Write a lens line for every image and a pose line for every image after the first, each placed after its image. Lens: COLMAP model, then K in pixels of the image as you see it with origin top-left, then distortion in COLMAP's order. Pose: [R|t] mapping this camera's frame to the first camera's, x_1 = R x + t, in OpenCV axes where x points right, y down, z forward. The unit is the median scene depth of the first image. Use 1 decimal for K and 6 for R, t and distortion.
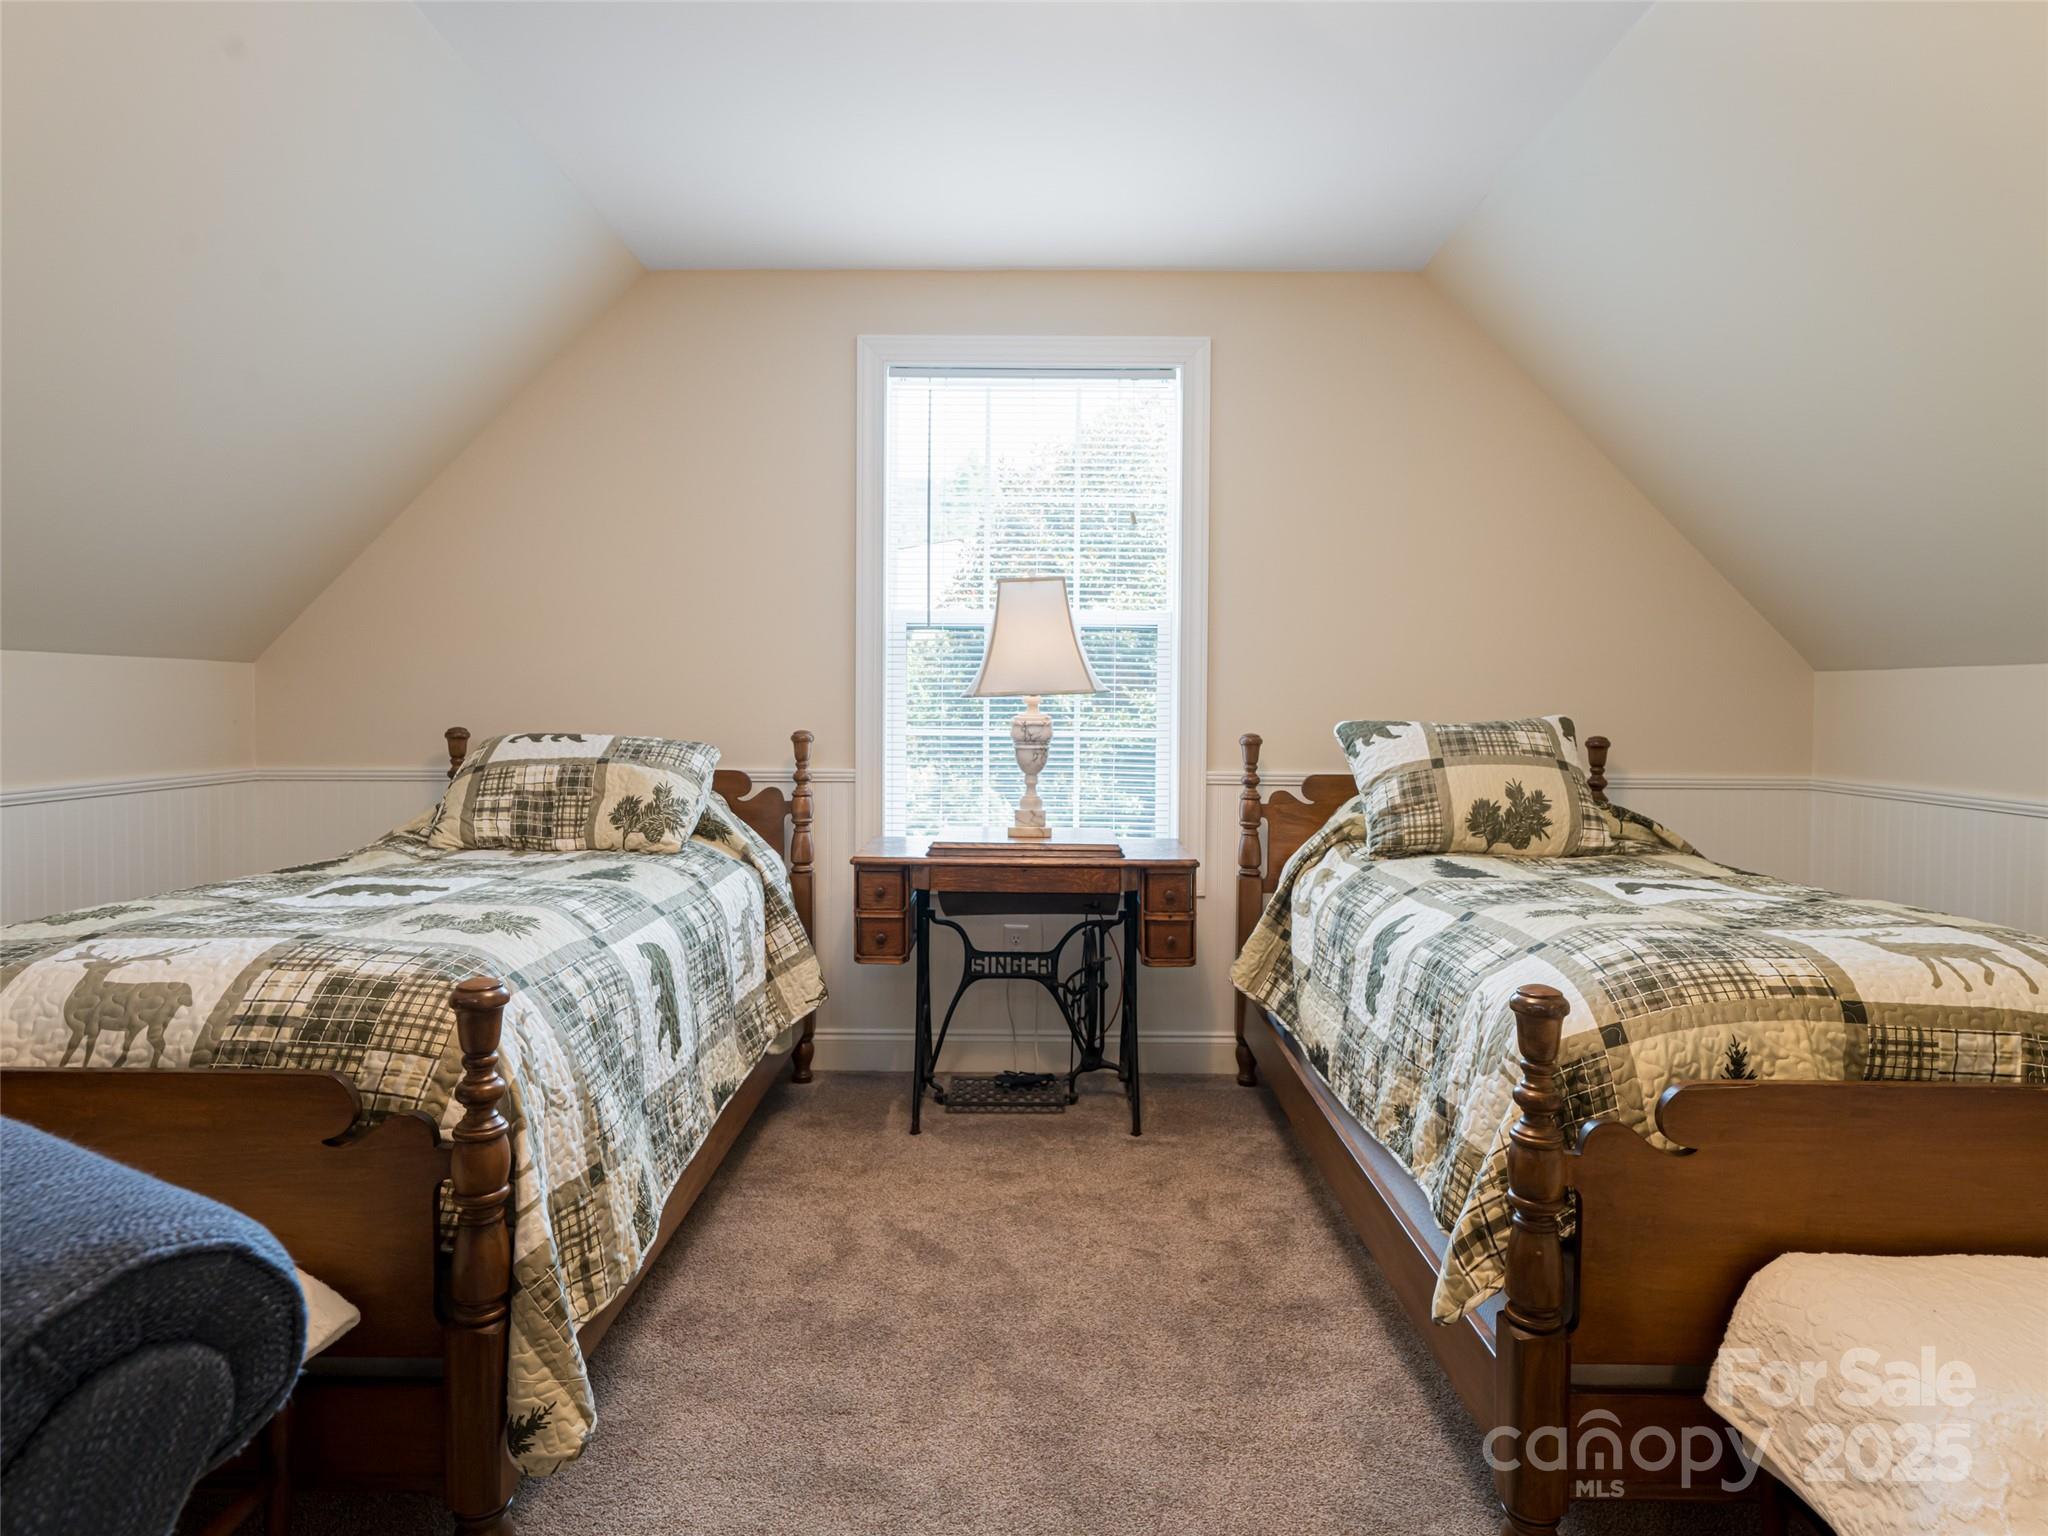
lens RADIAL K [[1276.8, 0, 1027.4], [0, 1276.8, 725.4], [0, 0, 1]] dist [-0.004333, -0.000453]
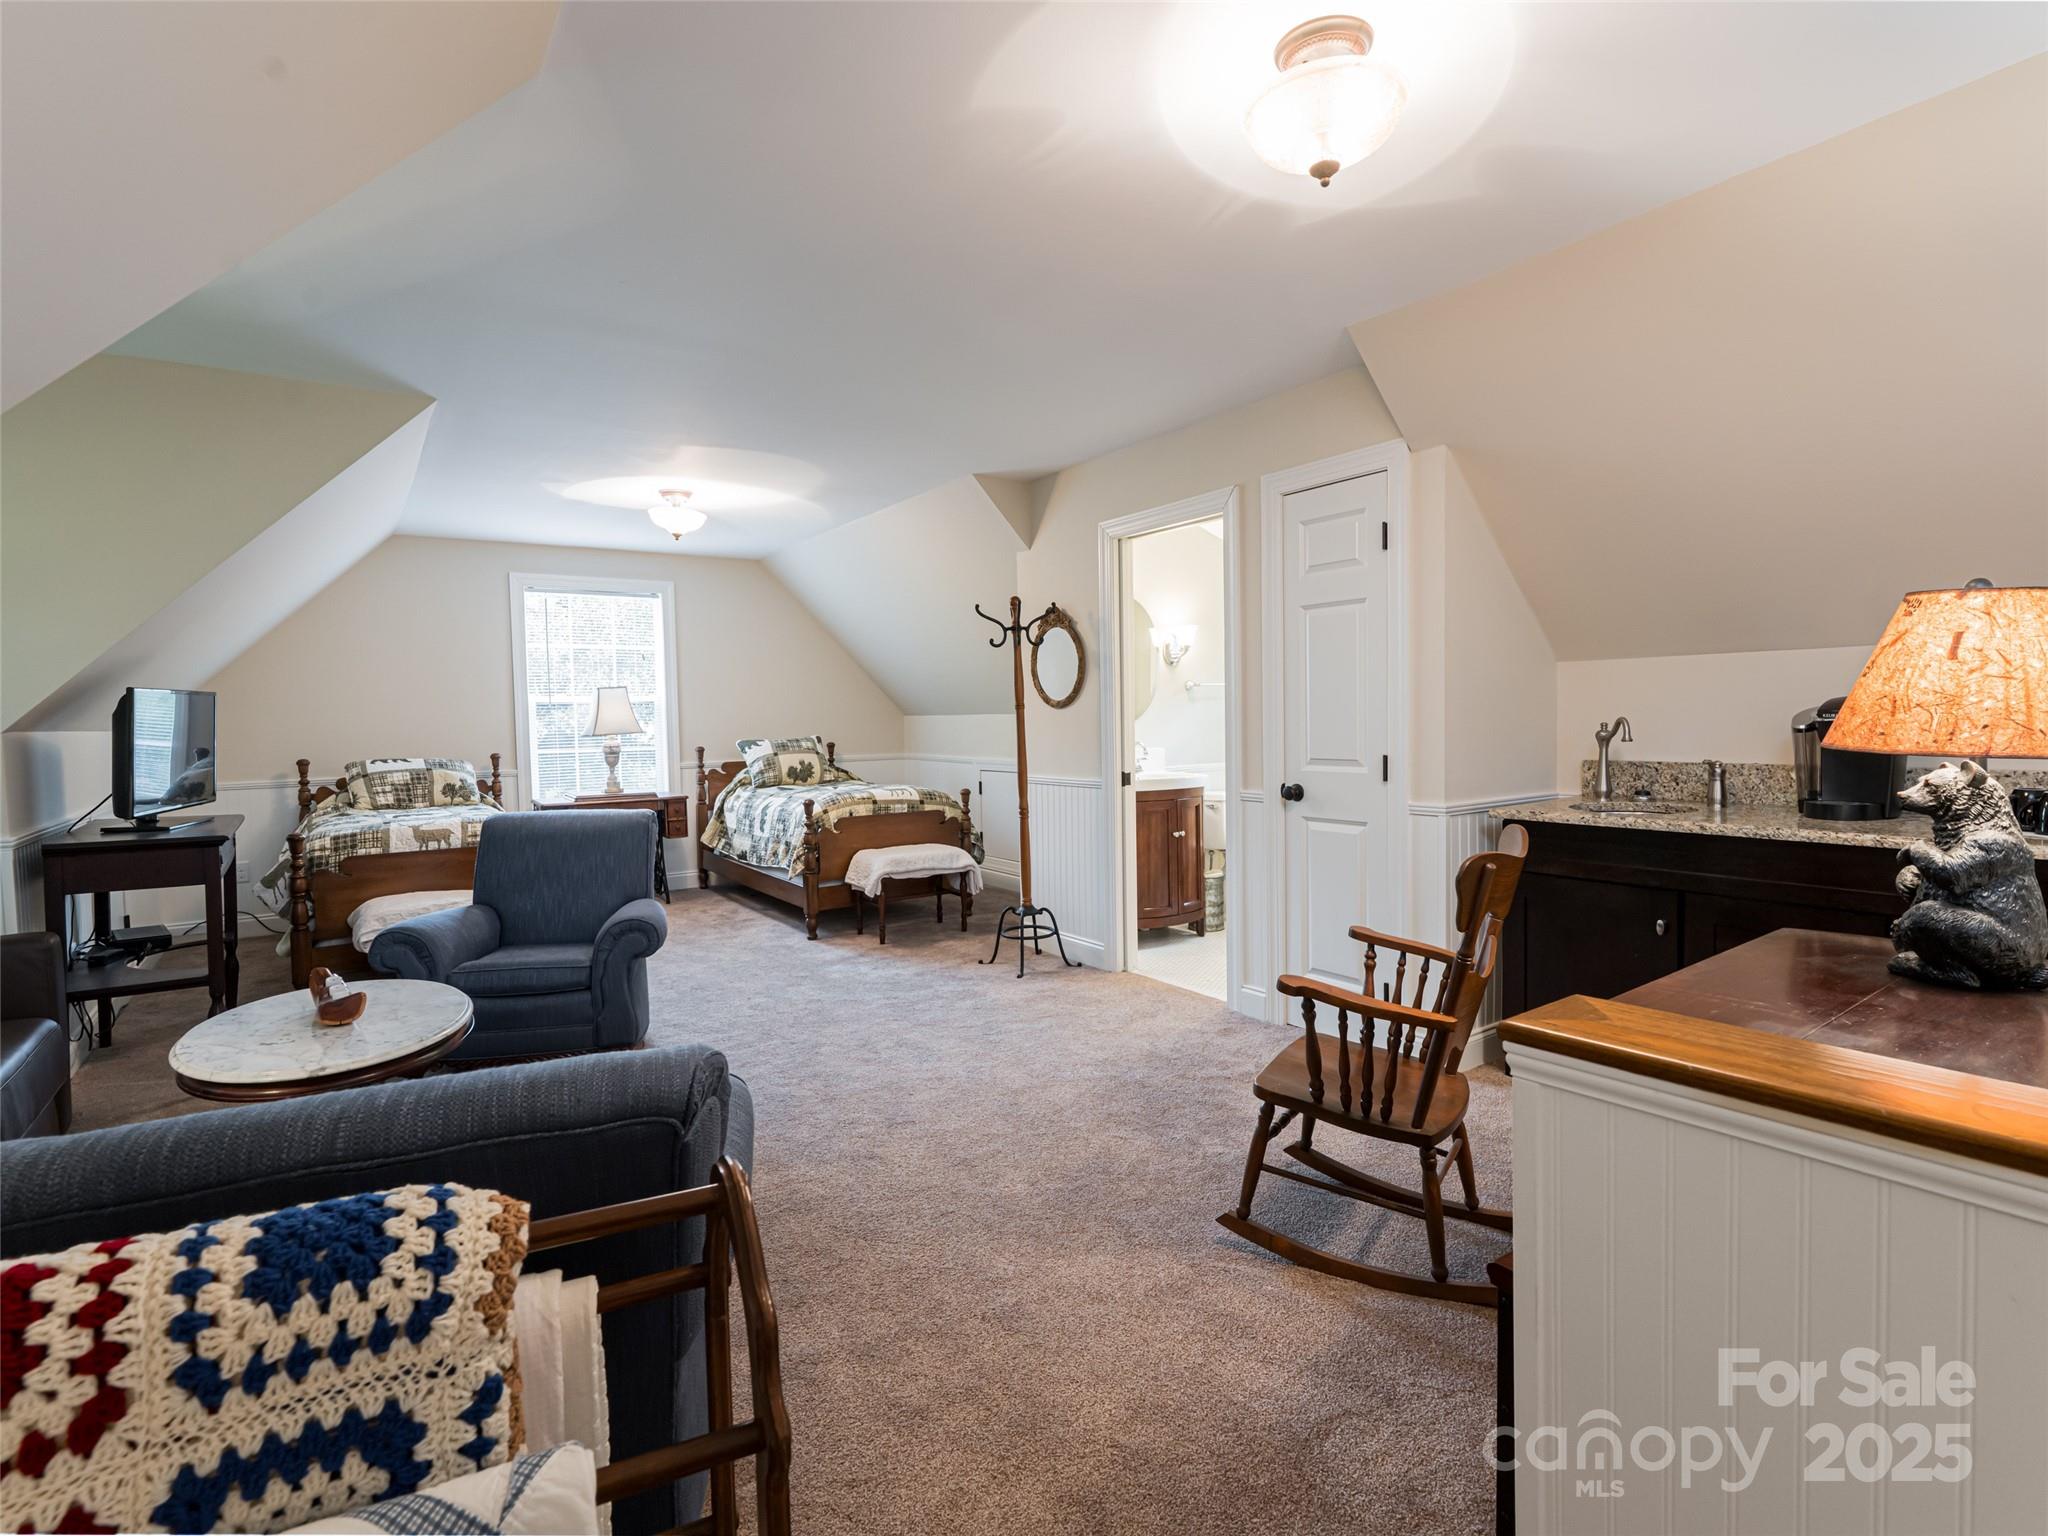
lens RADIAL K [[1158.1, 0, 1022.6], [0, 1158.1, 764.9], [0, 0, 1]] dist [-0.000714, -0.000050]
pose [[0.850730, -0.048243, 0.523385, -0.530282], [0.035003, 0.998768, 0.035166, -0.016849], [-0.524437, -0.011597, 0.851370, -1.400051]]
